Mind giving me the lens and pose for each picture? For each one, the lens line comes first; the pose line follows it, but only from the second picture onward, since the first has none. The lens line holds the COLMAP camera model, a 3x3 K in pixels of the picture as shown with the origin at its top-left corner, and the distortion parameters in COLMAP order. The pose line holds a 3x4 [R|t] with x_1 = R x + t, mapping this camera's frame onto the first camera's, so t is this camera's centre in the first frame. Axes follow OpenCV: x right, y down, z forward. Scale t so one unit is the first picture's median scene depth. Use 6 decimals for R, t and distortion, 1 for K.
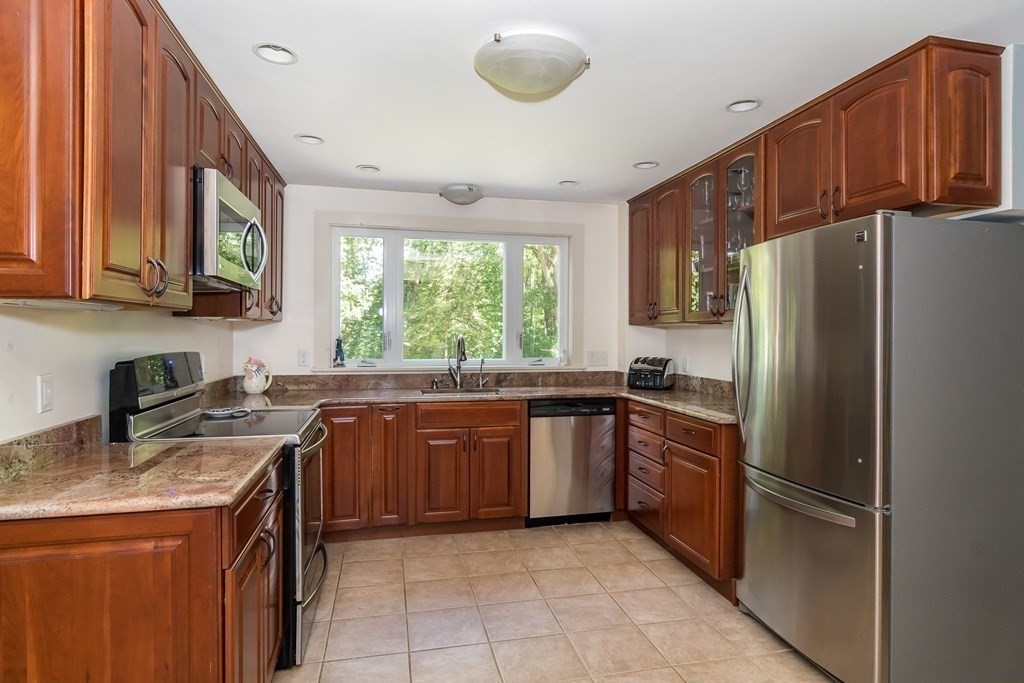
lens RADIAL K [[558.2, 0, 509.0], [0, 558.2, 335.4], [0, 0, 1]] dist [-0.001307, -0.000376]
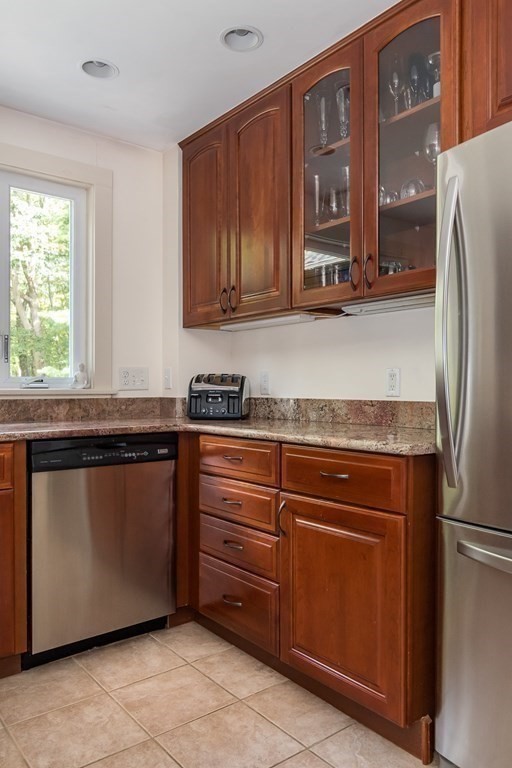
lens RADIAL K [[549.7, 0, 258.6], [0, 549.7, 395.2], [0, 0, 1]] dist [-0.003466, -0.002022]
pose [[0.886309, -0.001344, 0.463093, -0.014341], [-0.001208, 0.999986, 0.005216, 0.066090], [-0.463093, -0.005182, 0.886294, 0.405658]]
